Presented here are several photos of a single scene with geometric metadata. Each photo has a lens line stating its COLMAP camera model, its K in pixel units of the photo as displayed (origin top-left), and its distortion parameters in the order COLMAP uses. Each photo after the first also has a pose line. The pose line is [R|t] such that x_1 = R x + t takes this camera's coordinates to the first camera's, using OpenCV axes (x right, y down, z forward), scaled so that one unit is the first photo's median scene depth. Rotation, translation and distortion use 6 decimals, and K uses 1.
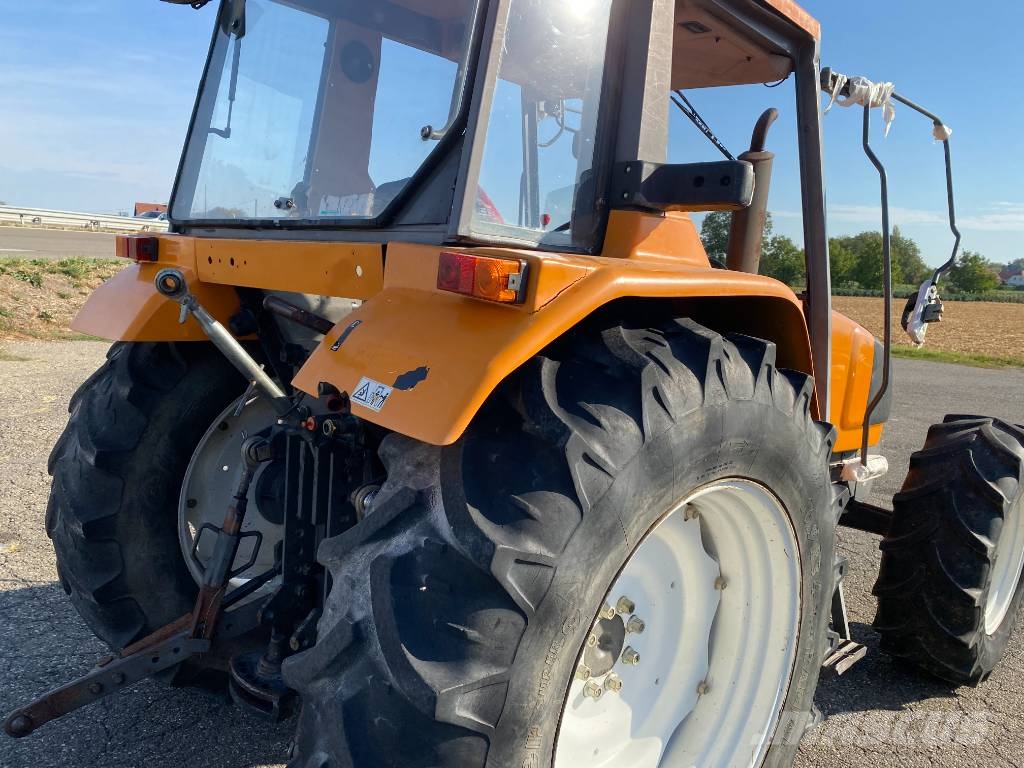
lens RADIAL K [[780.1, 0, 504.9], [0, 780.1, 387.1], [0, 0, 1]] dist [0.045531, -0.048549]
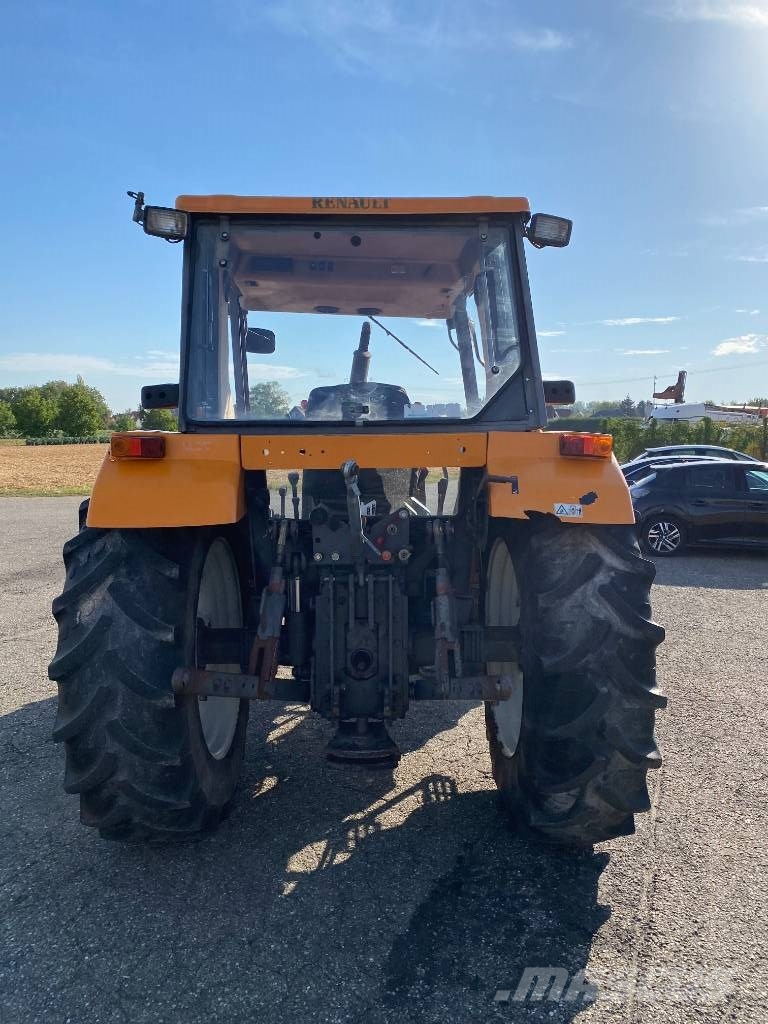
lens RADIAL K [[780.1, 0, 383.6], [0, 780.1, 512.3], [0, 0, 1]] dist [0.045531, -0.048549]
pose [[0.679832, -0.137578, 0.720347, -1.348968], [0.158326, 0.986616, 0.039011, -0.096499], [-0.716073, 0.087528, 0.692516, -0.016385]]
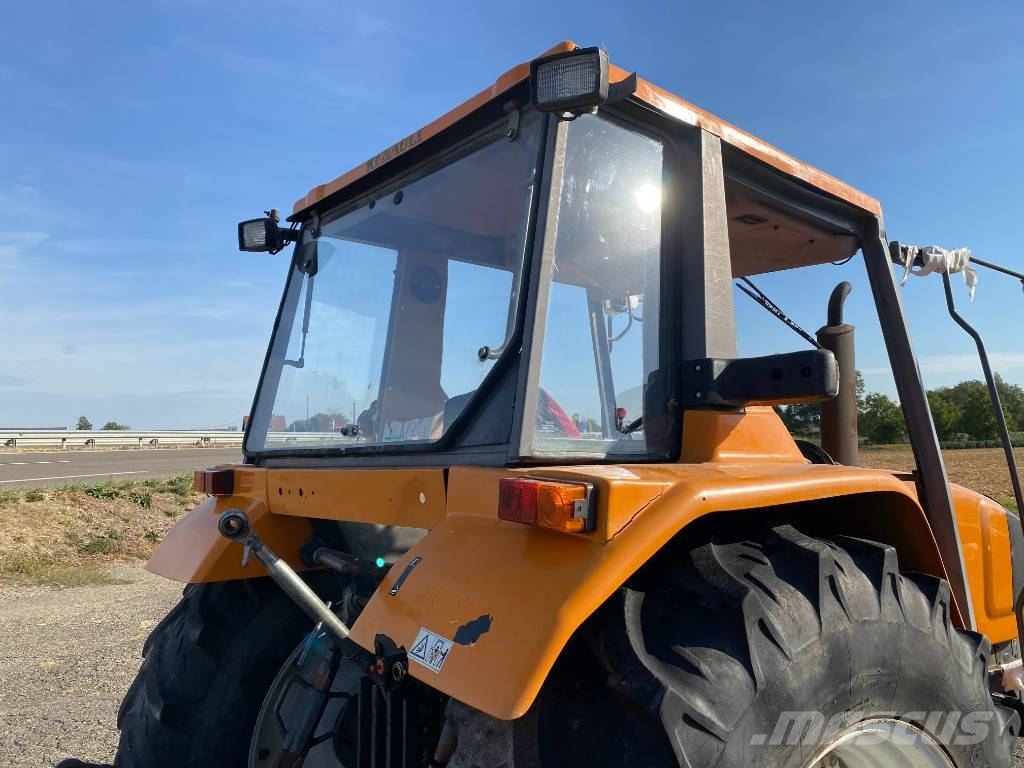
lens RADIAL K [[780.1, 0, 517.3], [0, 780.1, 377.2], [0, 0, 1]] dist [0.045531, -0.048549]
pose [[0.991732, -0.090289, -0.091189, 0.023795], [0.065531, 0.967292, -0.245057, -0.046115], [0.110332, 0.237055, 0.965211, 0.061124]]
